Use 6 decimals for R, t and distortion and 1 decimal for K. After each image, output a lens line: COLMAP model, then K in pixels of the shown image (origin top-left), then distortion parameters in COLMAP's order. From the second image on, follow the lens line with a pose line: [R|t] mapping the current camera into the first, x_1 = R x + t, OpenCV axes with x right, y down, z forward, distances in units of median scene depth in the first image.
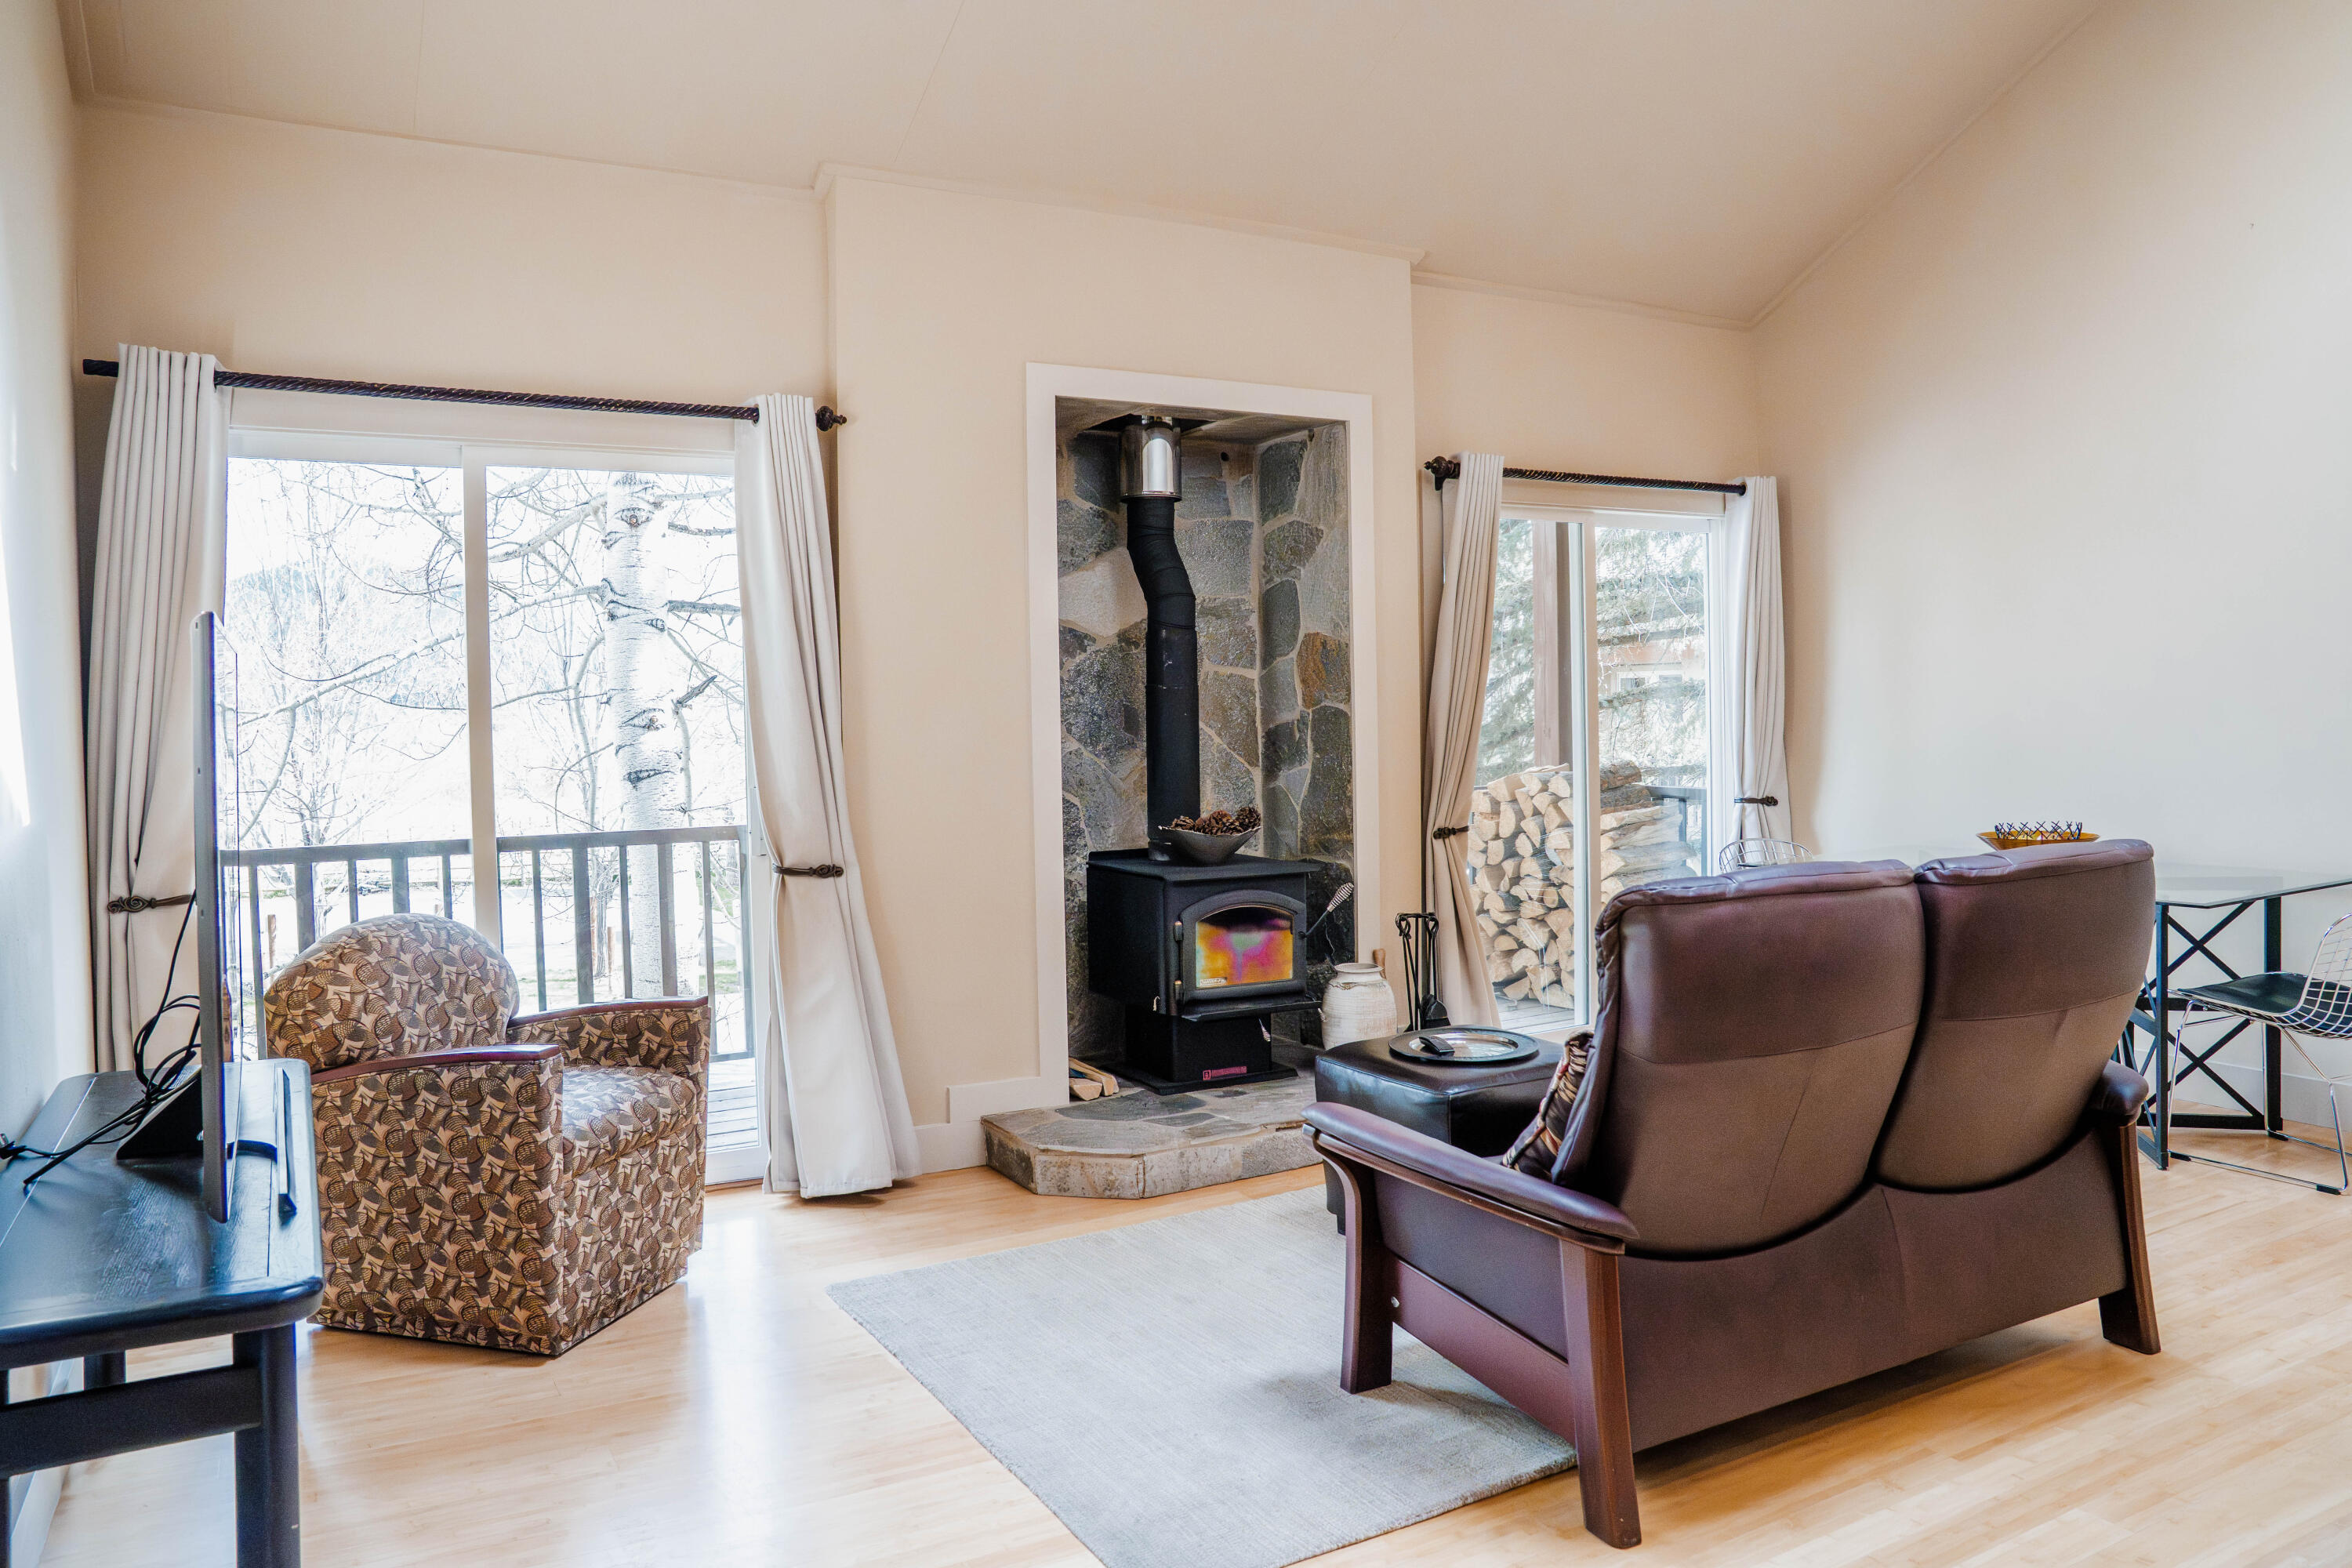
lens RADIAL K [[1653.8, 0, 1190.4], [0, 1653.8, 781.5], [0, 0, 1]] dist [-0.001204, 0.000093]
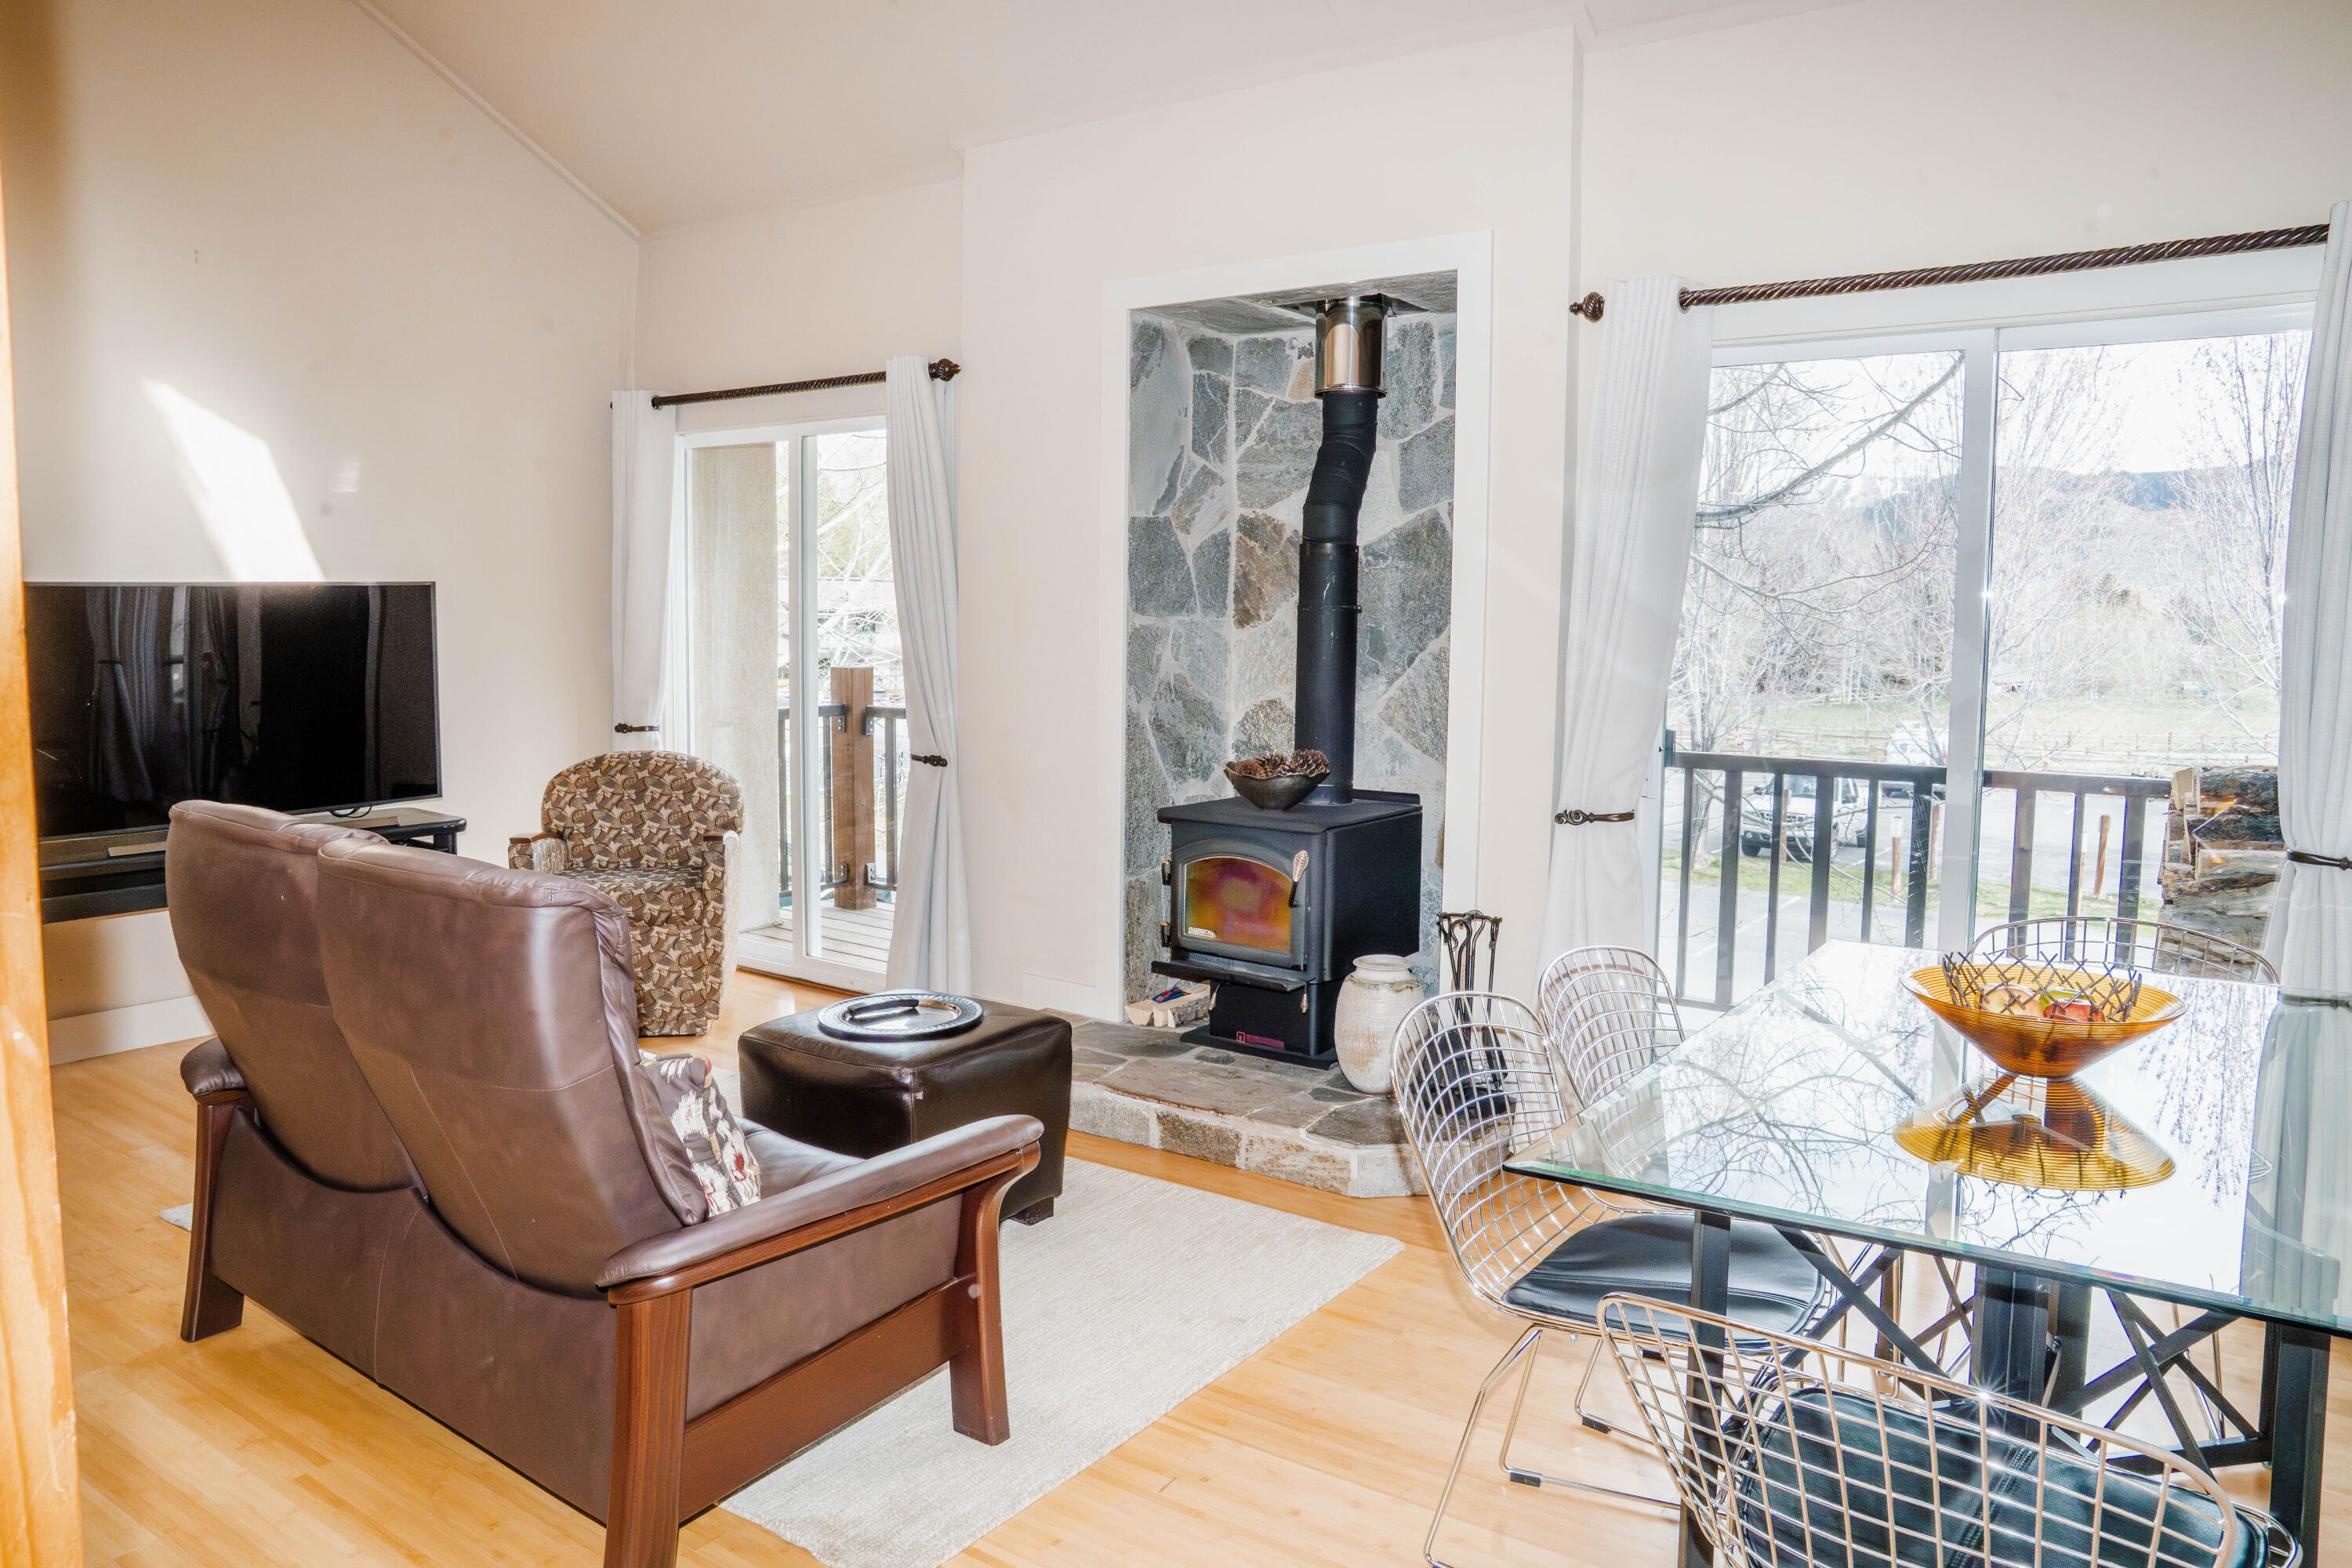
lens RADIAL K [[1653.8, 0, 1190.4], [0, 1653.8, 781.5], [0, 0, 1]] dist [-0.001204, 0.000093]
pose [[0.387074, 0.114908, -0.914860, 0.840403], [-0.071837, 0.992947, 0.094322, -0.049152], [0.919246, 0.029211, 0.392599, 0.637872]]
